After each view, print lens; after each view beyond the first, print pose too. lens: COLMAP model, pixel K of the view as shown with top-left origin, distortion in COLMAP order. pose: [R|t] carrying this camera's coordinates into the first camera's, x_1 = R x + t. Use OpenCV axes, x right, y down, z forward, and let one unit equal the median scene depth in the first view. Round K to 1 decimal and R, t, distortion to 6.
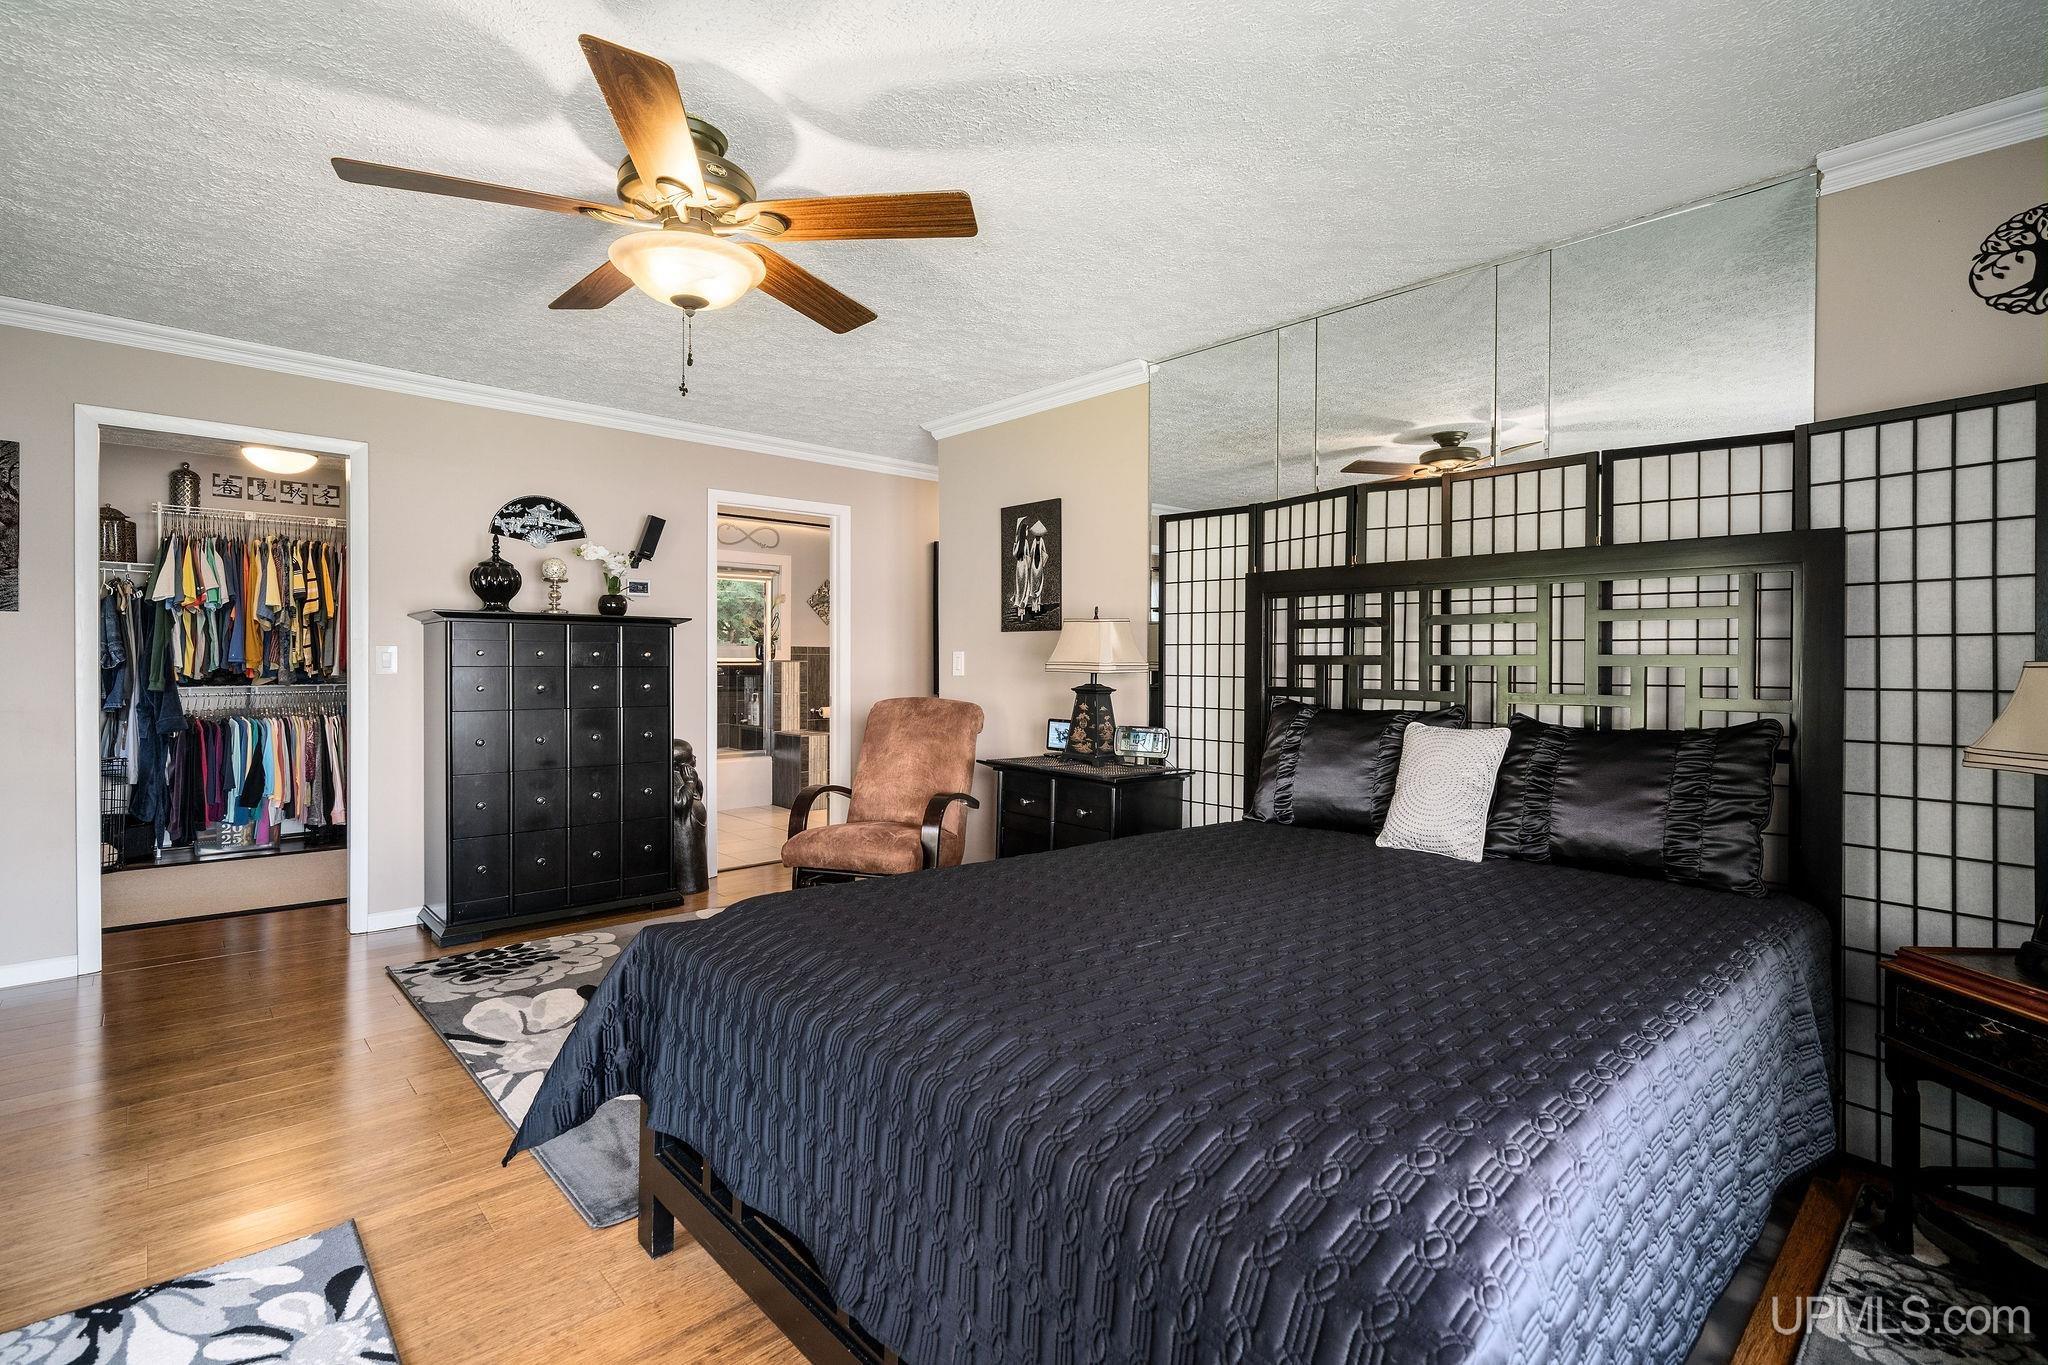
lens RADIAL K [[953.8, 0, 1034.8], [0, 953.8, 669.8], [0, 0, 1]] dist [0.002538, -0.001272]
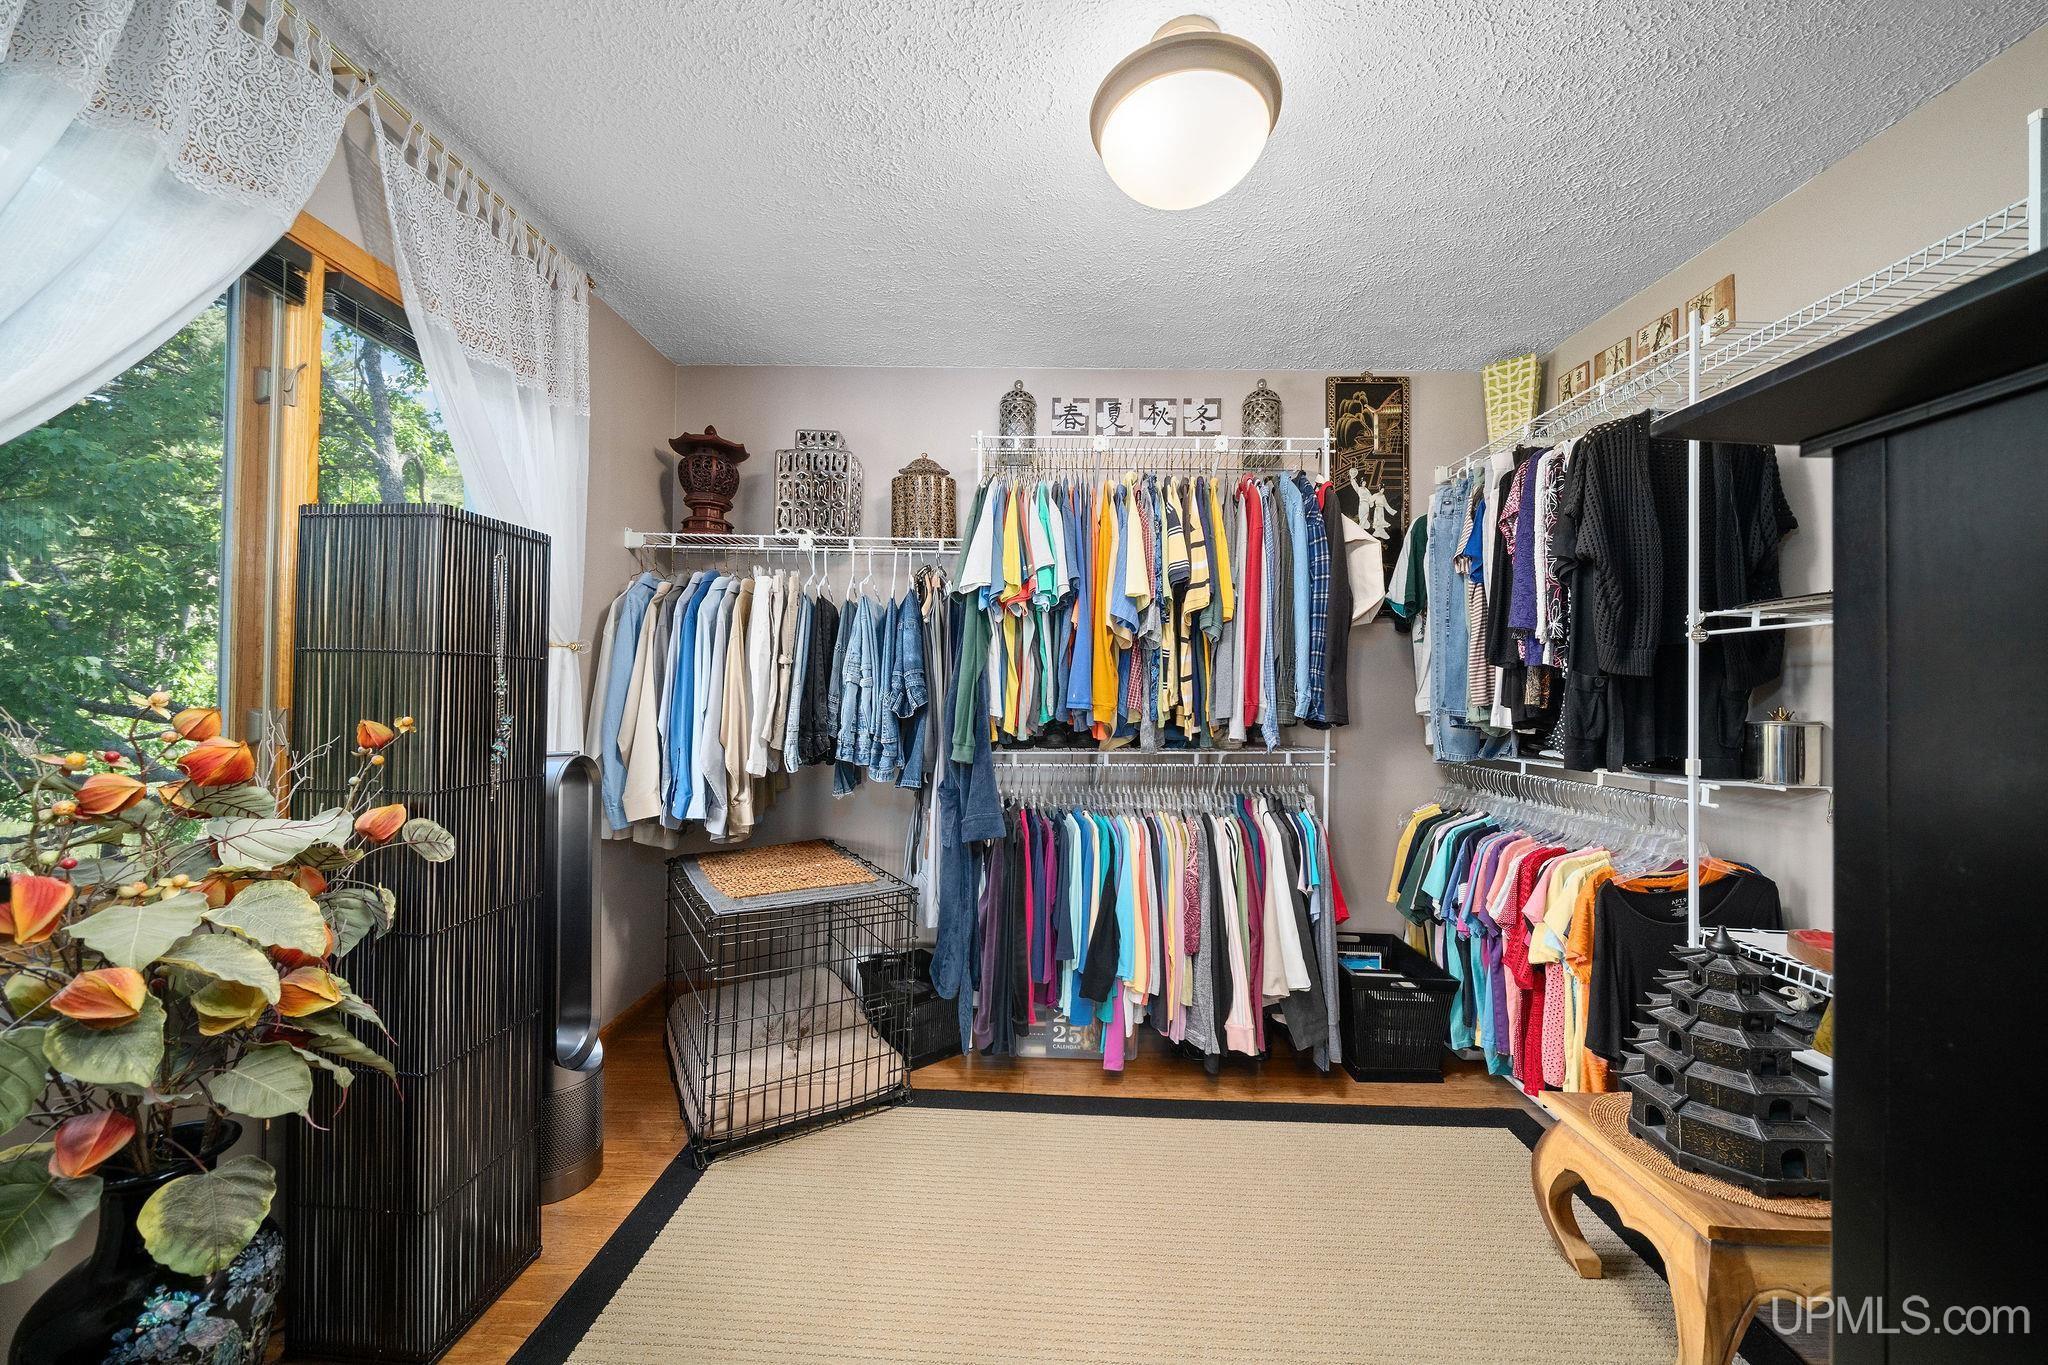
lens RADIAL K [[705.7, 0, 1026.1], [0, 705.7, 684.5], [0, 0, 1]] dist [0.000206, 0.000001]
pose [[0.722478, -0.007492, -0.691353, -0.574264], [-0.014654, 0.999551, -0.026145, -0.010386], [0.691239, 0.029020, 0.722044, 0.682442]]
